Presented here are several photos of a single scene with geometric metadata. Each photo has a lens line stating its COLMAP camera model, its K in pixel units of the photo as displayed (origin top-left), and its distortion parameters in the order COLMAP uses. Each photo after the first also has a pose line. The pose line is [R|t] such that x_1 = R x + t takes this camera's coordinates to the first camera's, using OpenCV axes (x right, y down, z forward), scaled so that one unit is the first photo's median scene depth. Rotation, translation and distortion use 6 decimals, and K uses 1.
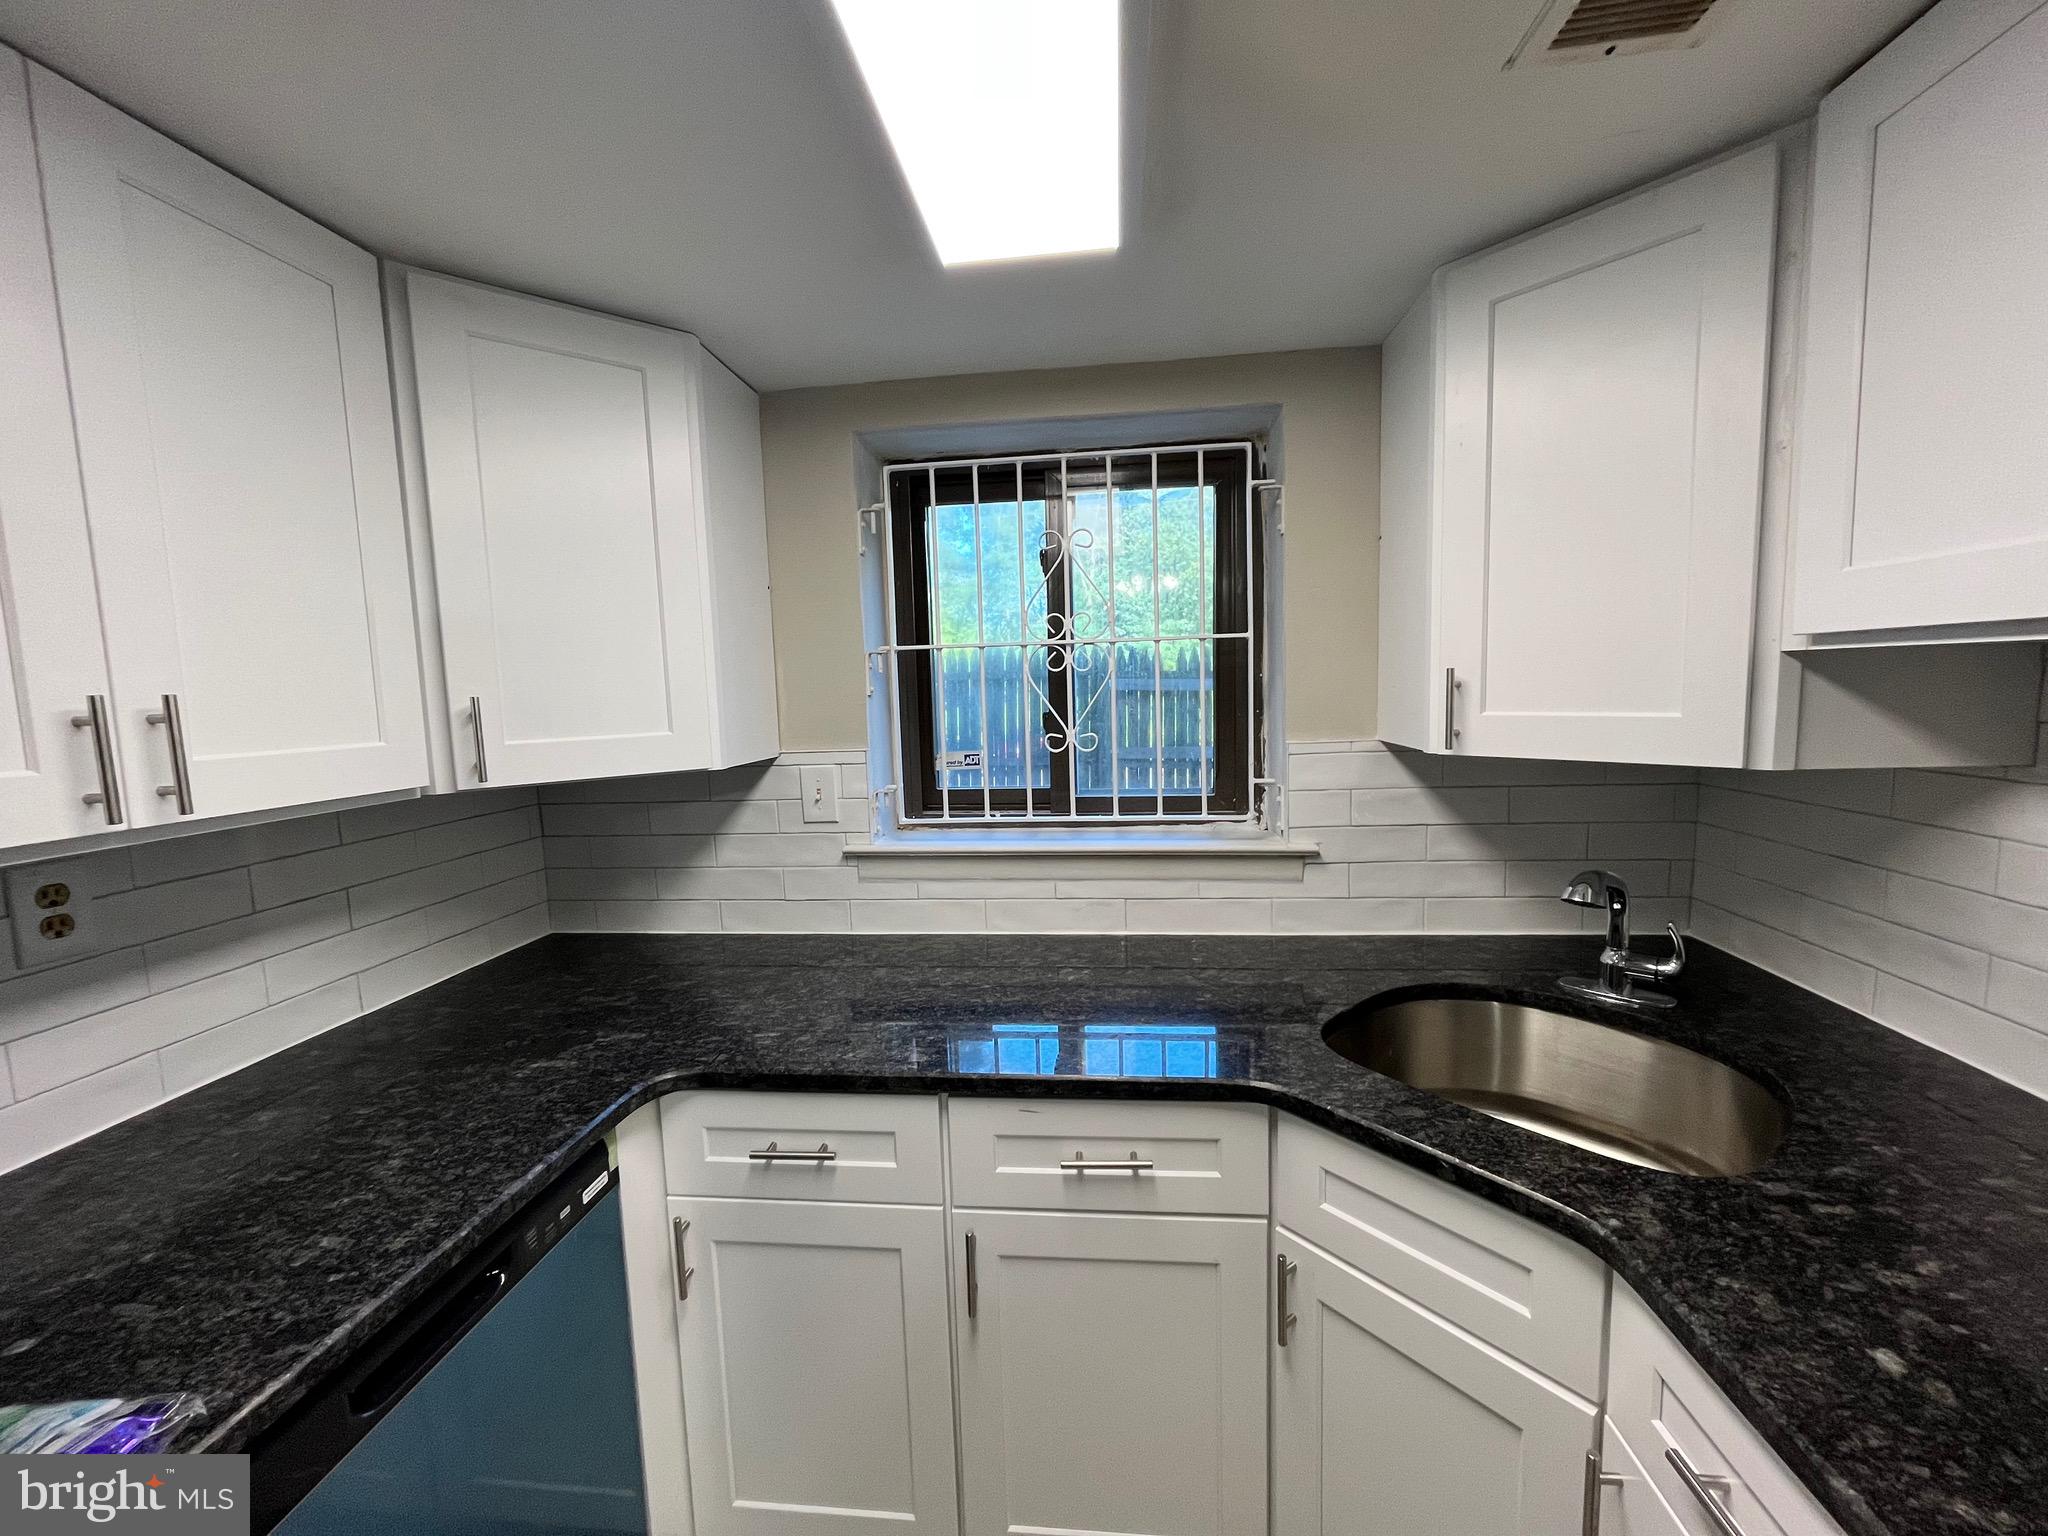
lens RADIAL K [[827.7, 0, 1022.0], [0, 827.7, 765.7], [0, 0, 1]] dist [-0.001652, -0.000325]
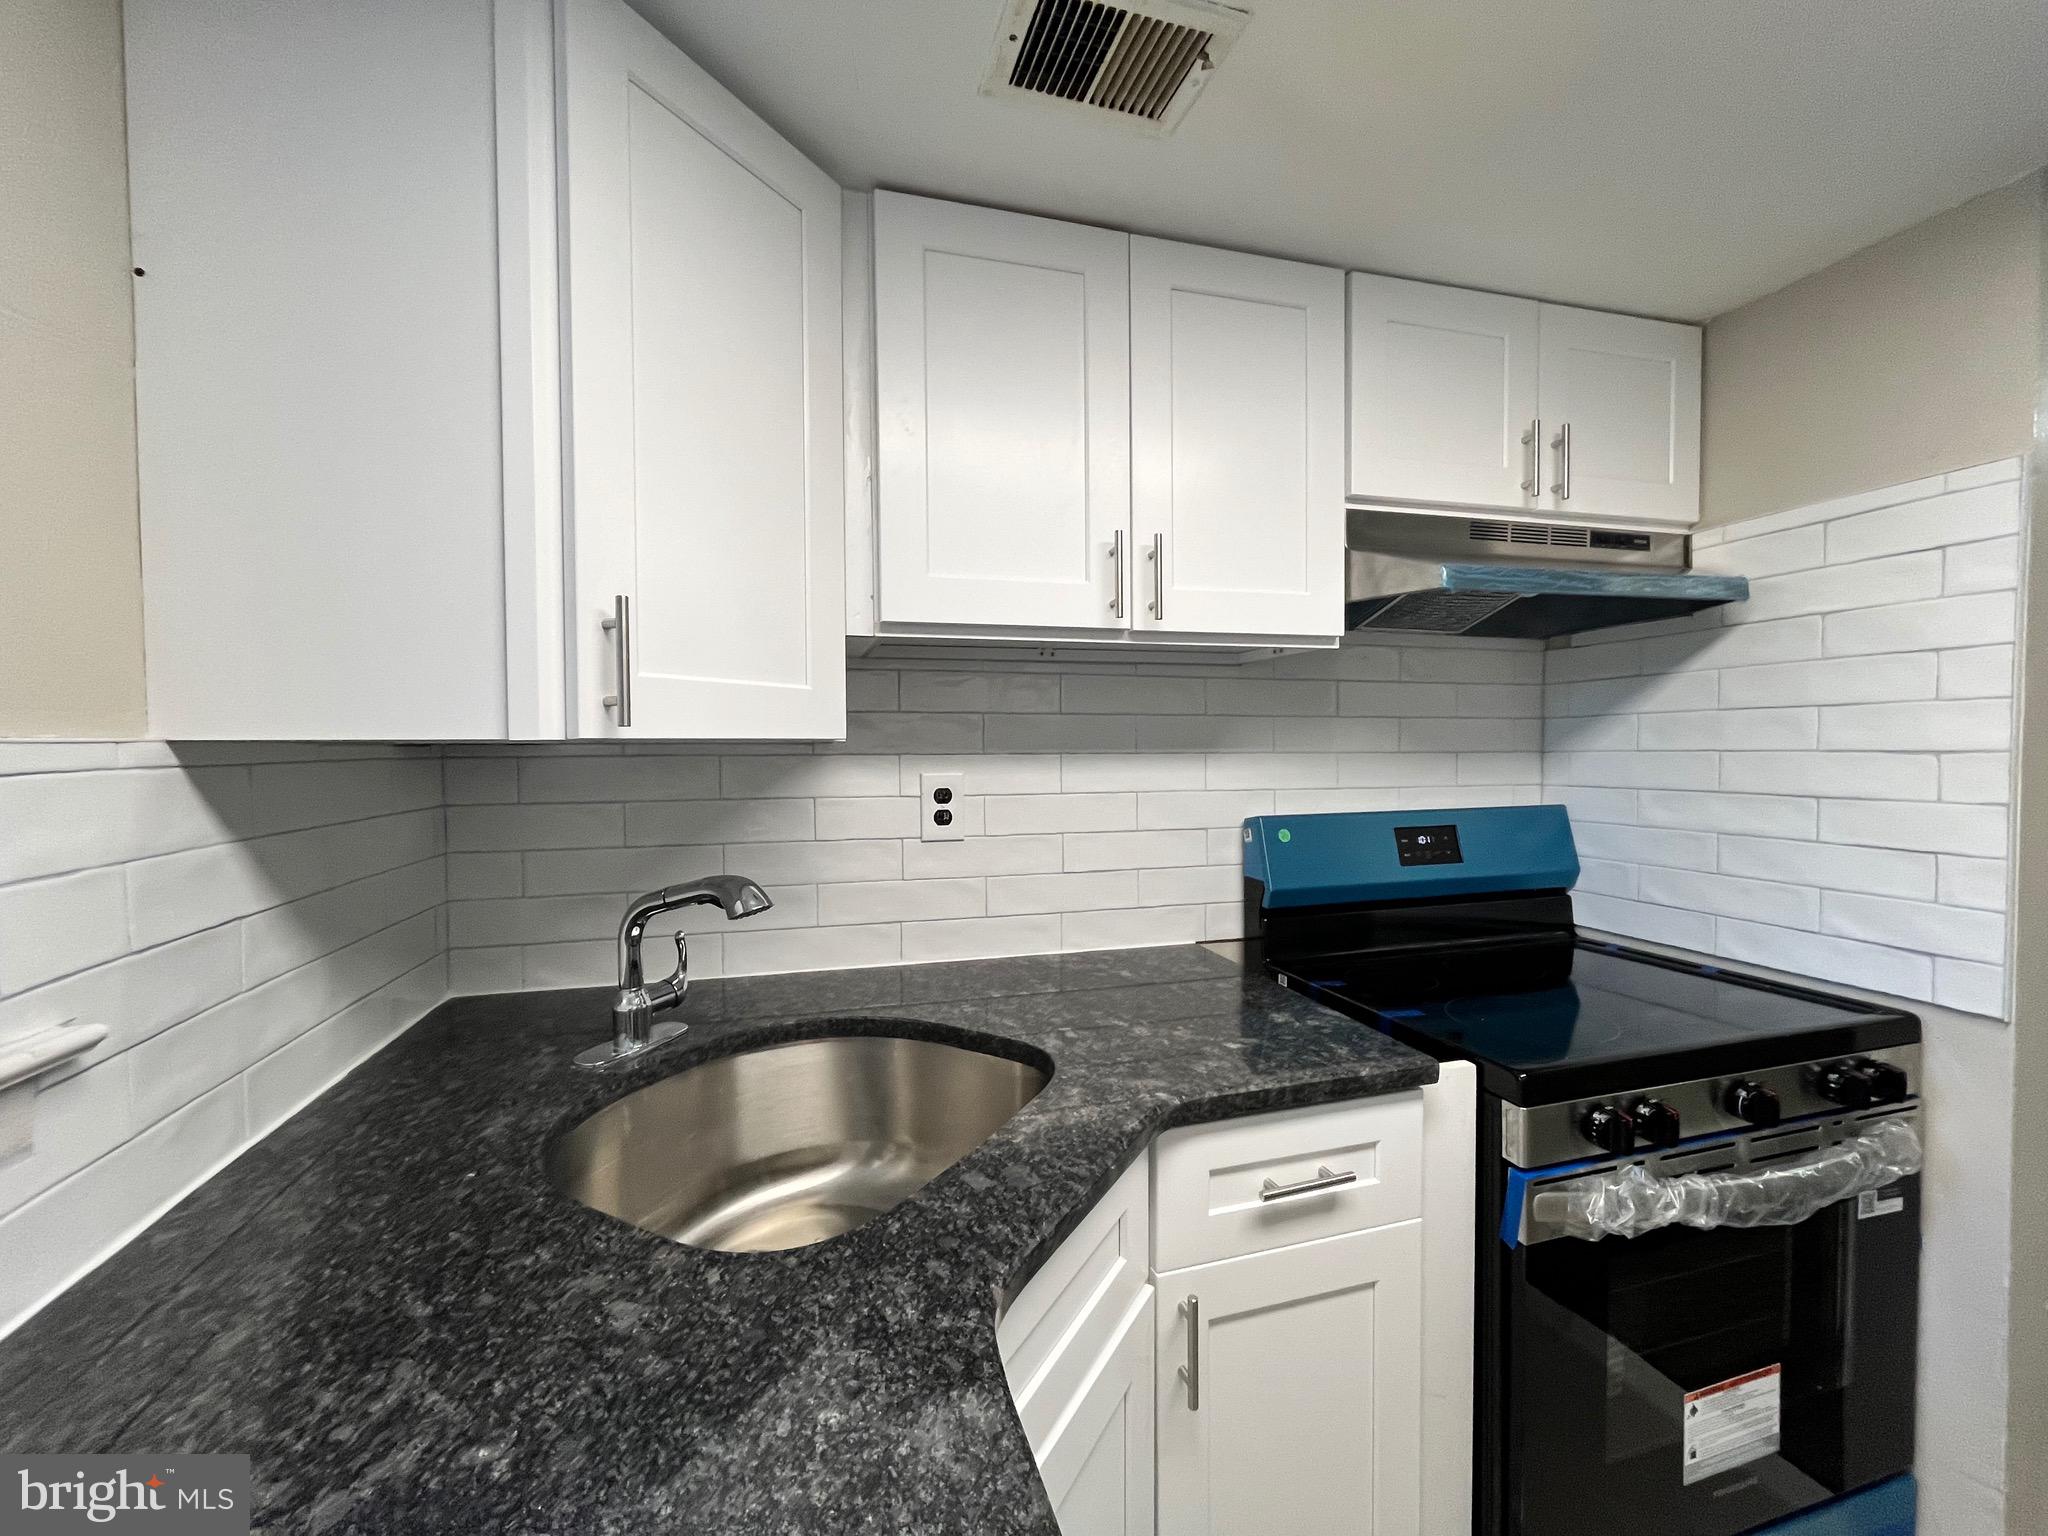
lens RADIAL K [[827.7, 0, 1022.0], [0, 827.7, 765.7], [0, 0, 1]] dist [-0.001652, -0.000325]
pose [[-0.382321, 0.011069, 0.923963, -0.217410], [0.111543, 0.993169, 0.034257, 0.028347], [-0.917273, 0.116158, -0.380944, 1.214282]]
